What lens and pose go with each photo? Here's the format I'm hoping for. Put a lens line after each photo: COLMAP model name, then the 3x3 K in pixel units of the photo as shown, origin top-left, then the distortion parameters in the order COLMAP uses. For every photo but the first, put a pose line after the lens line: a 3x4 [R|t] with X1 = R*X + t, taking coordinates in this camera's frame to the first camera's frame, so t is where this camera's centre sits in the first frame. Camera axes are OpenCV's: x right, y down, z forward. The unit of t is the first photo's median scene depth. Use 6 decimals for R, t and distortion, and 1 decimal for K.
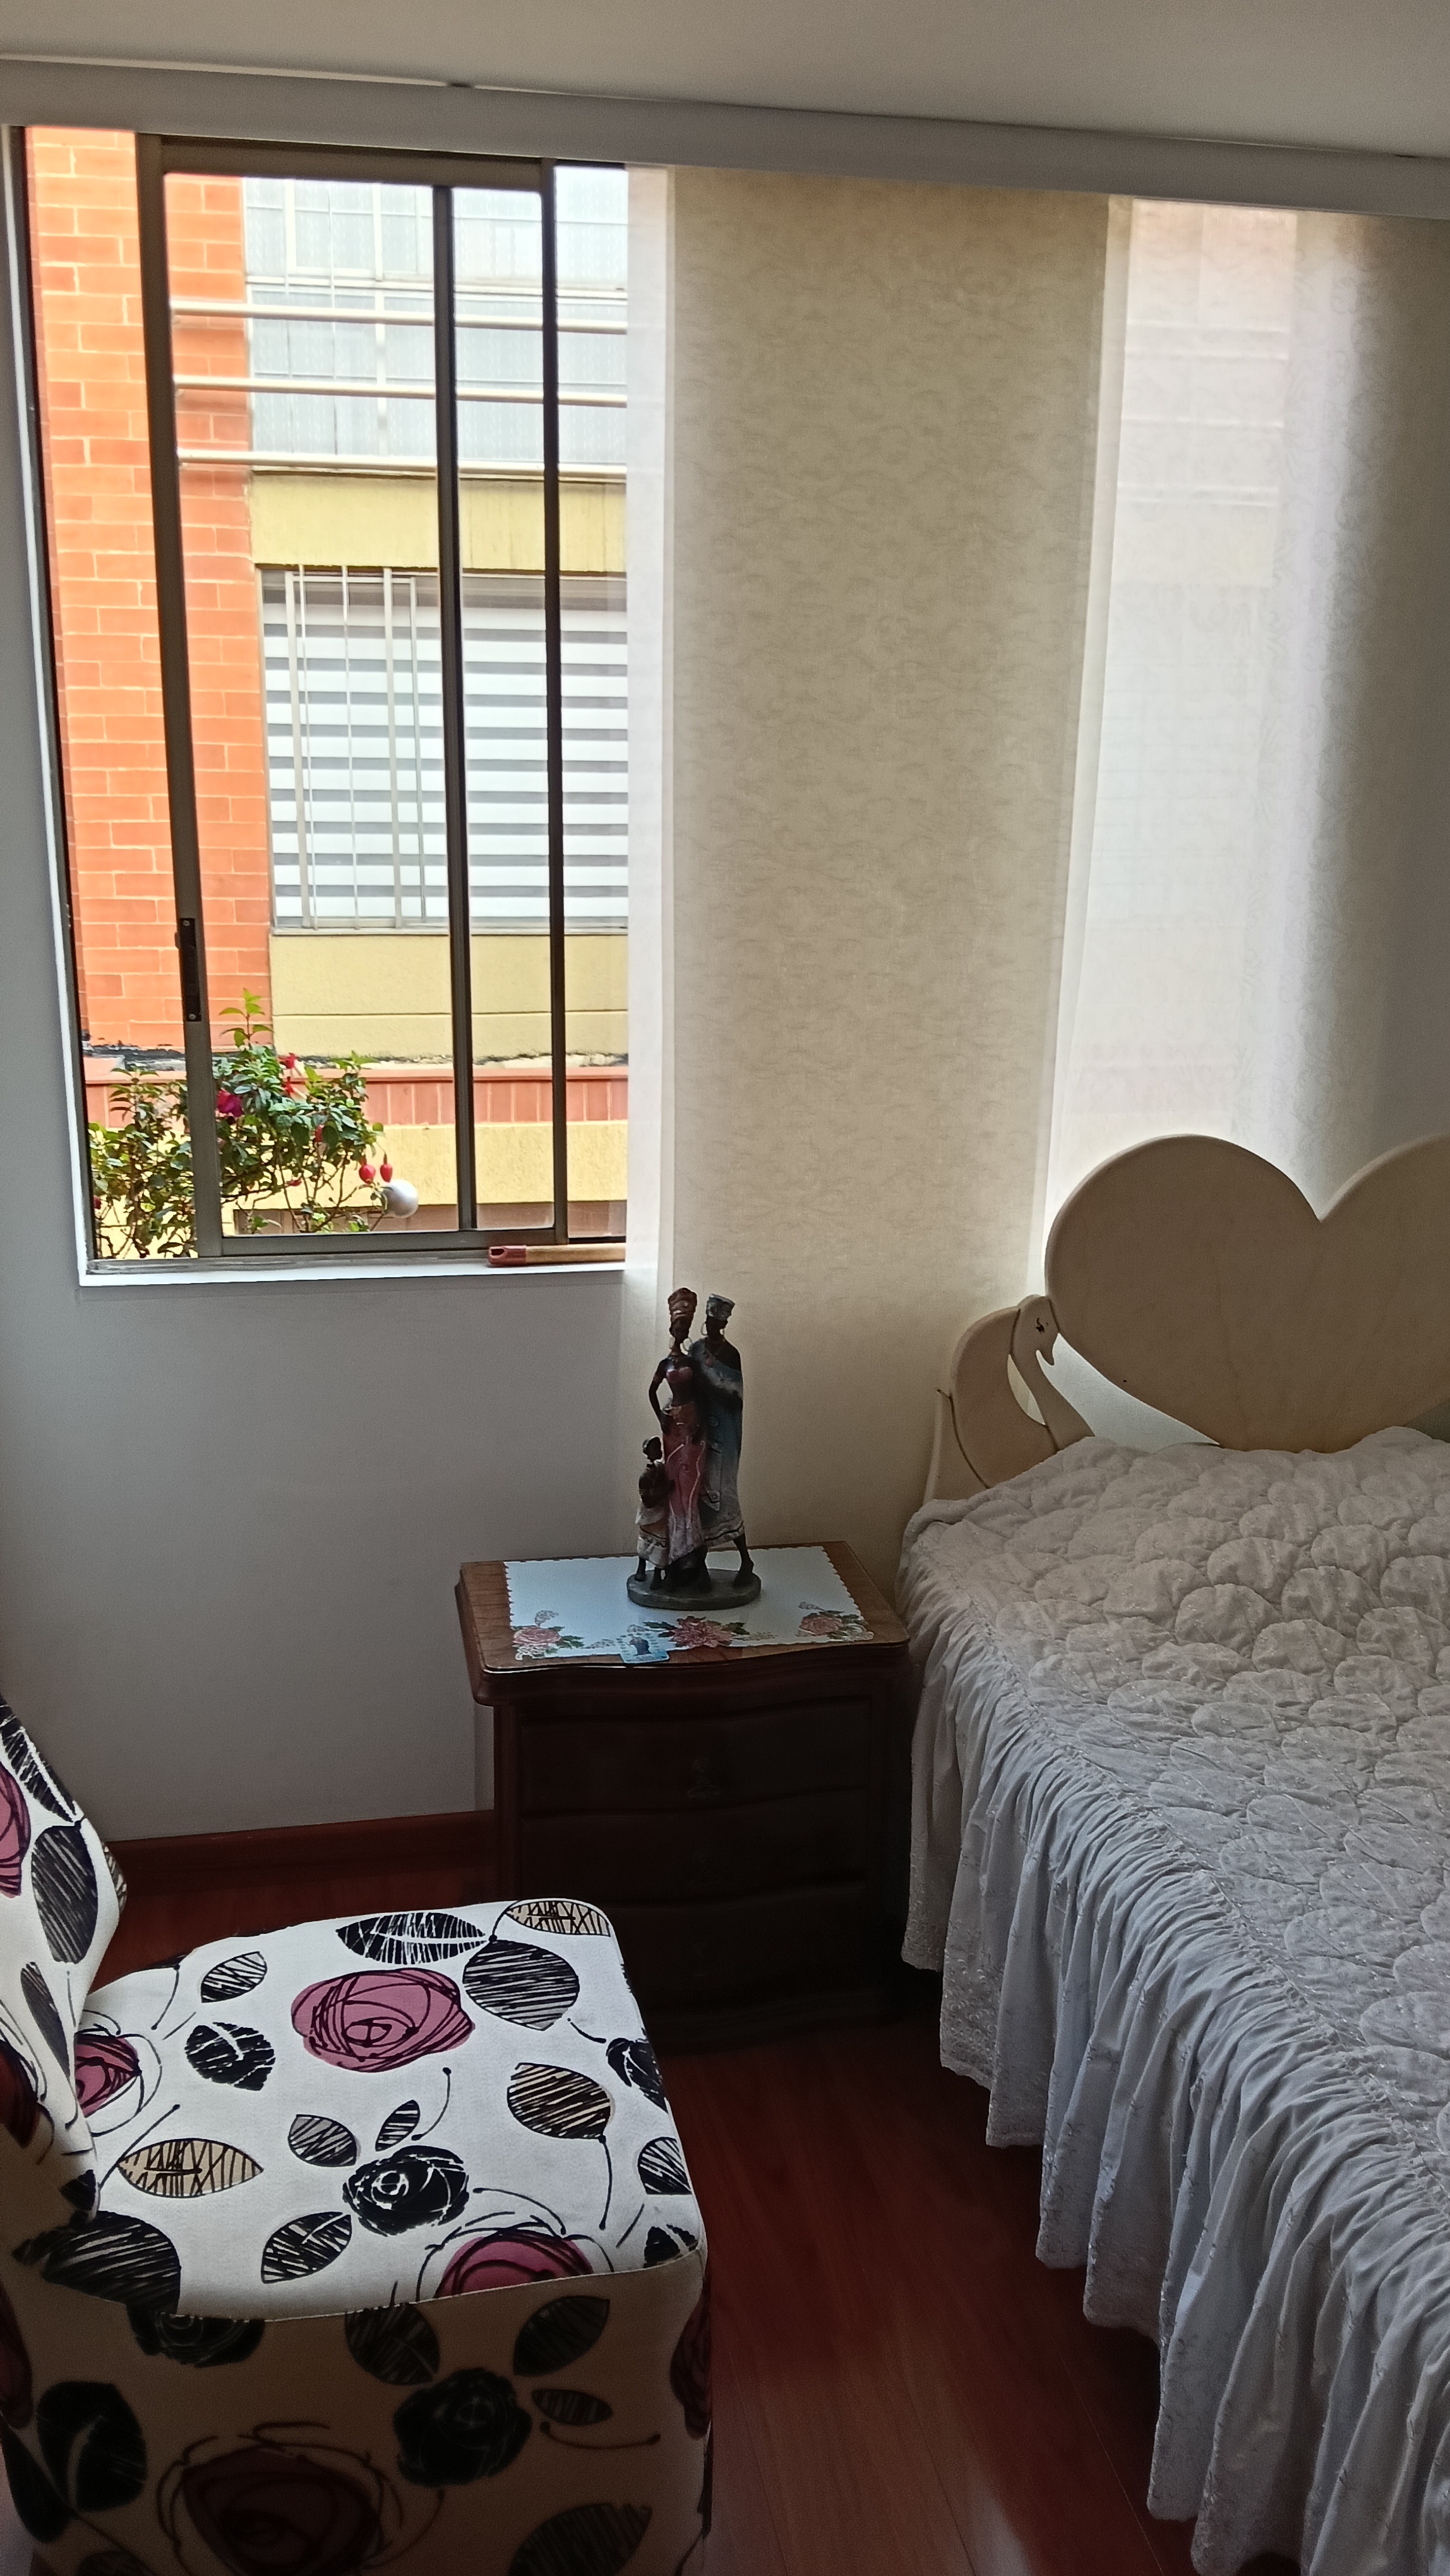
lens RADIAL K [[2150.5, 0, 690.1], [0, 2150.5, 1390.0], [0, 0, 1]] dist [0.146972, -0.421850]
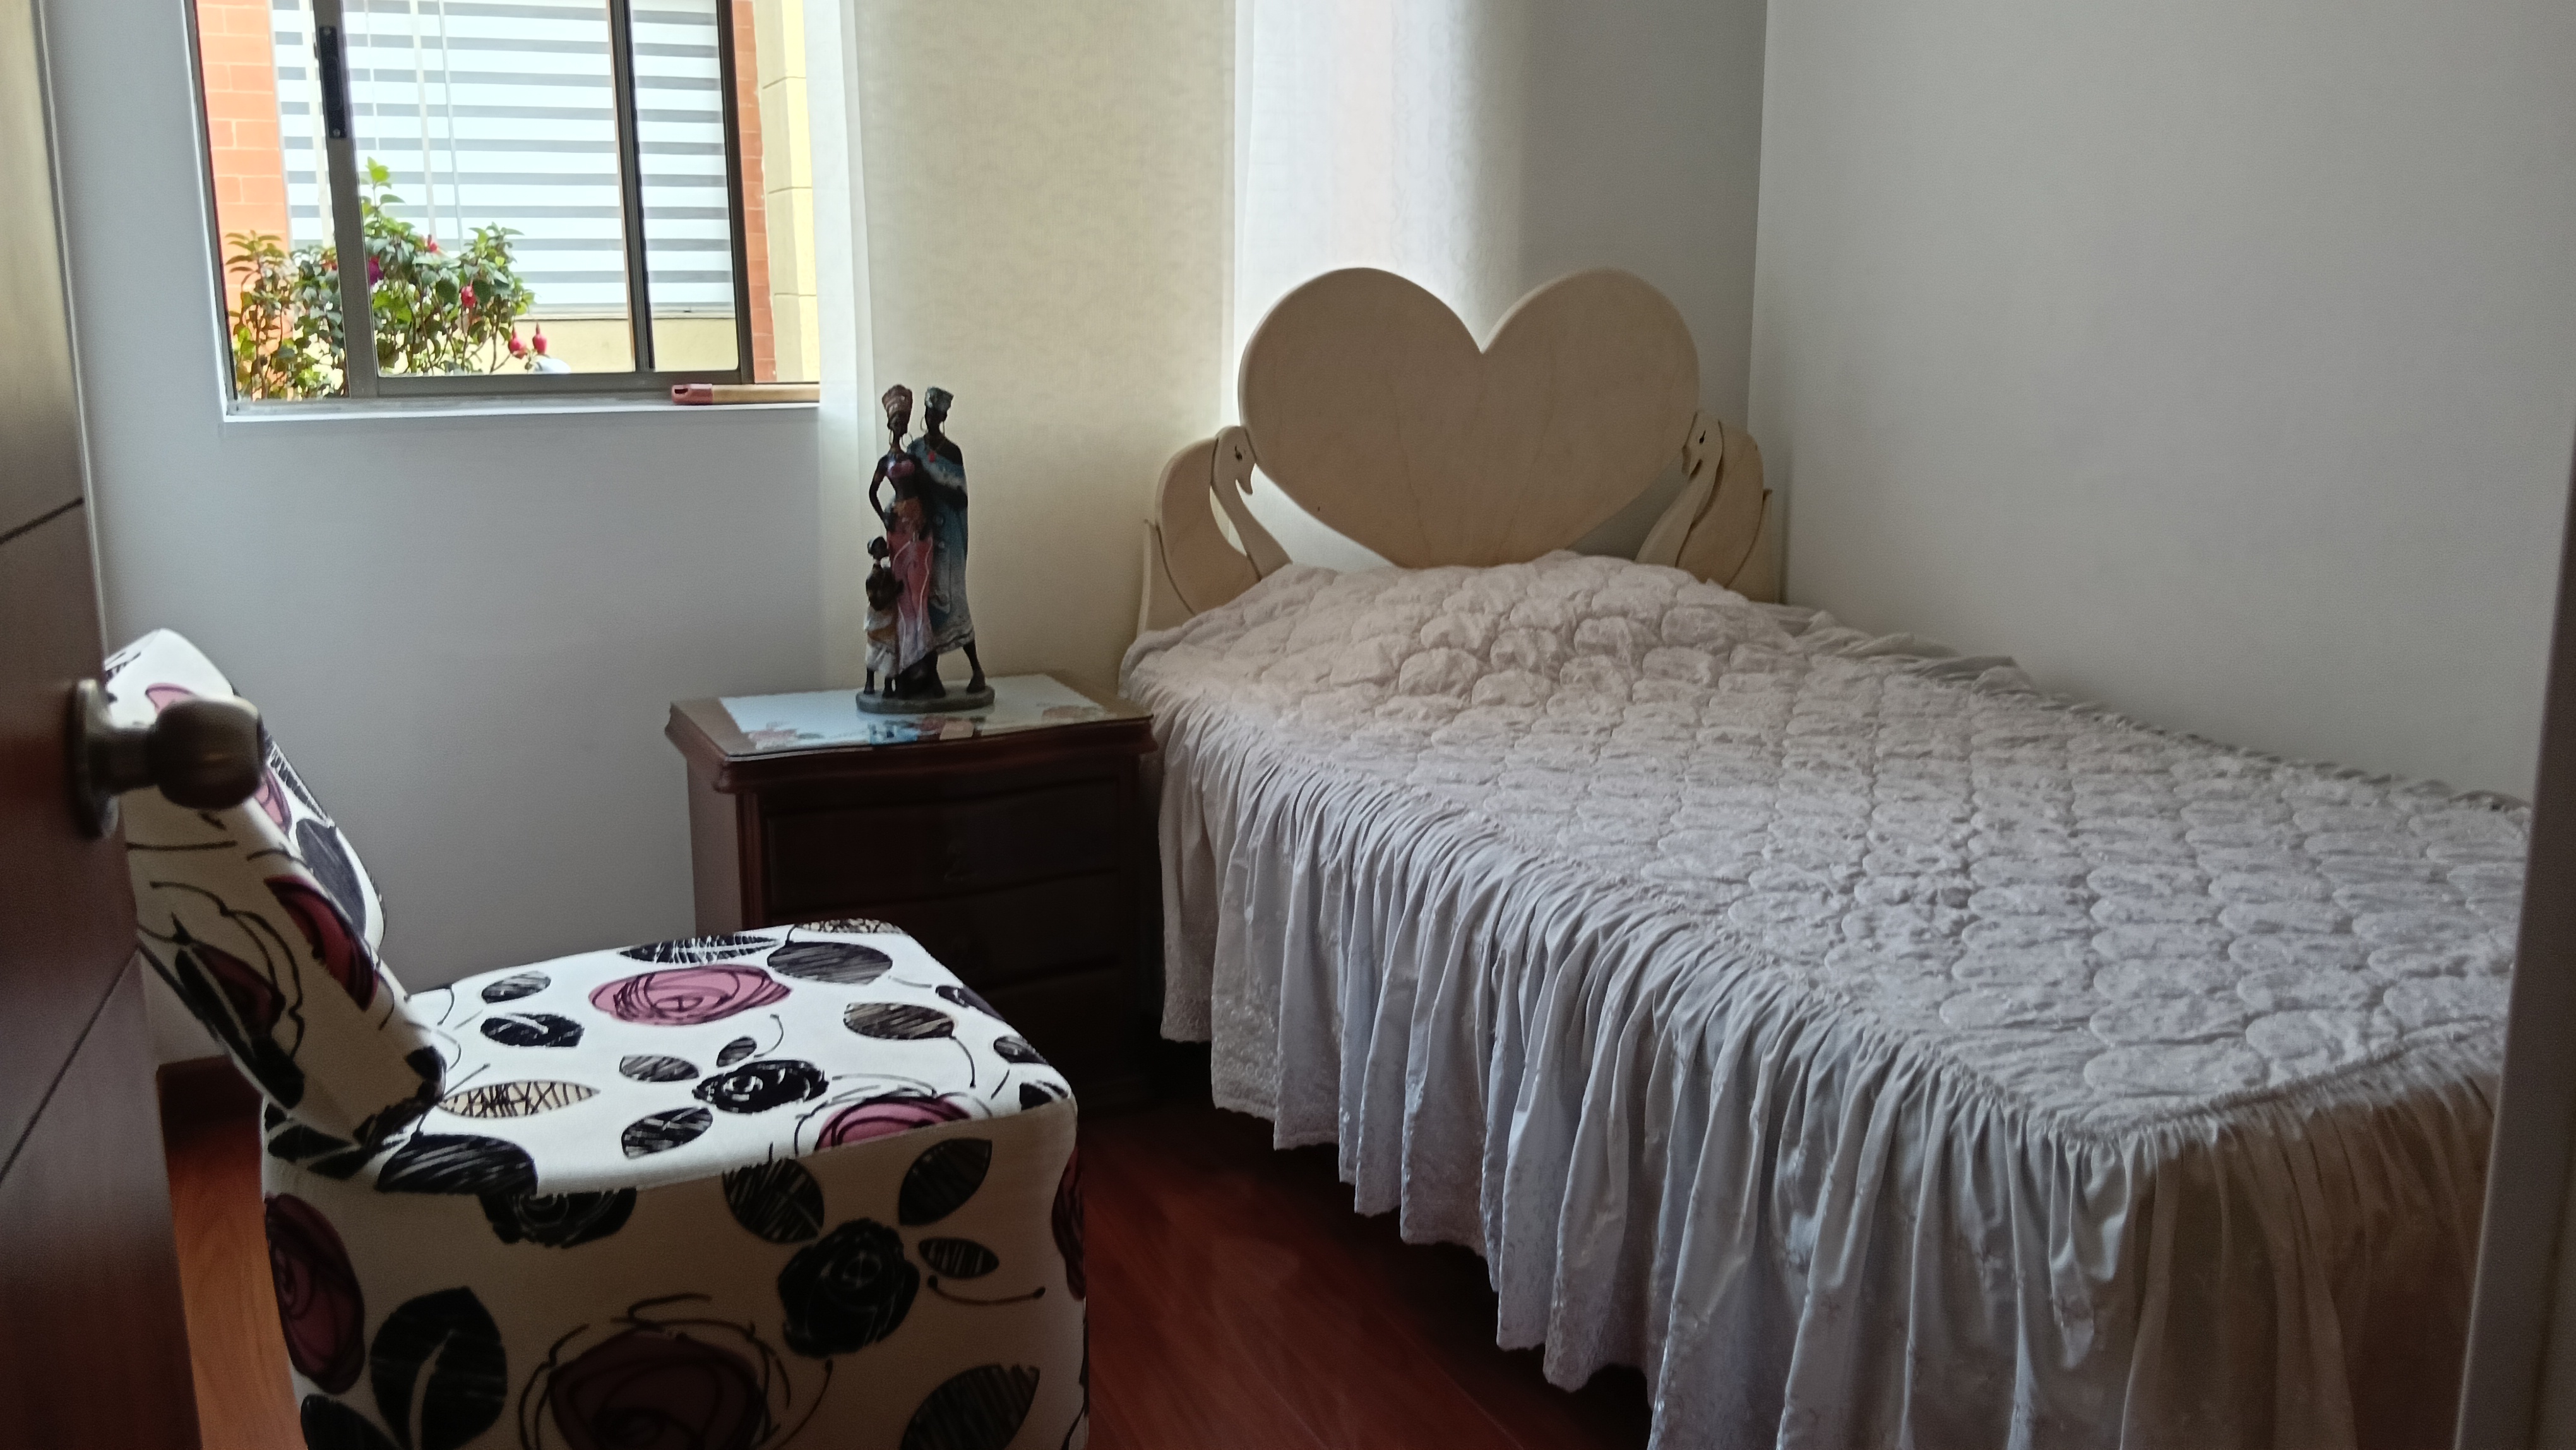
lens RADIAL K [[2150.5, 0, 1343.6], [0, 2150.5, 734.7], [0, 0, 1]] dist [0.146972, -0.421850]
pose [[0.965023, -0.064520, 0.254102, -0.079540], [0.072517, 0.997120, -0.022223, 0.172720], [-0.251936, 0.039872, 0.966922, -0.010042]]
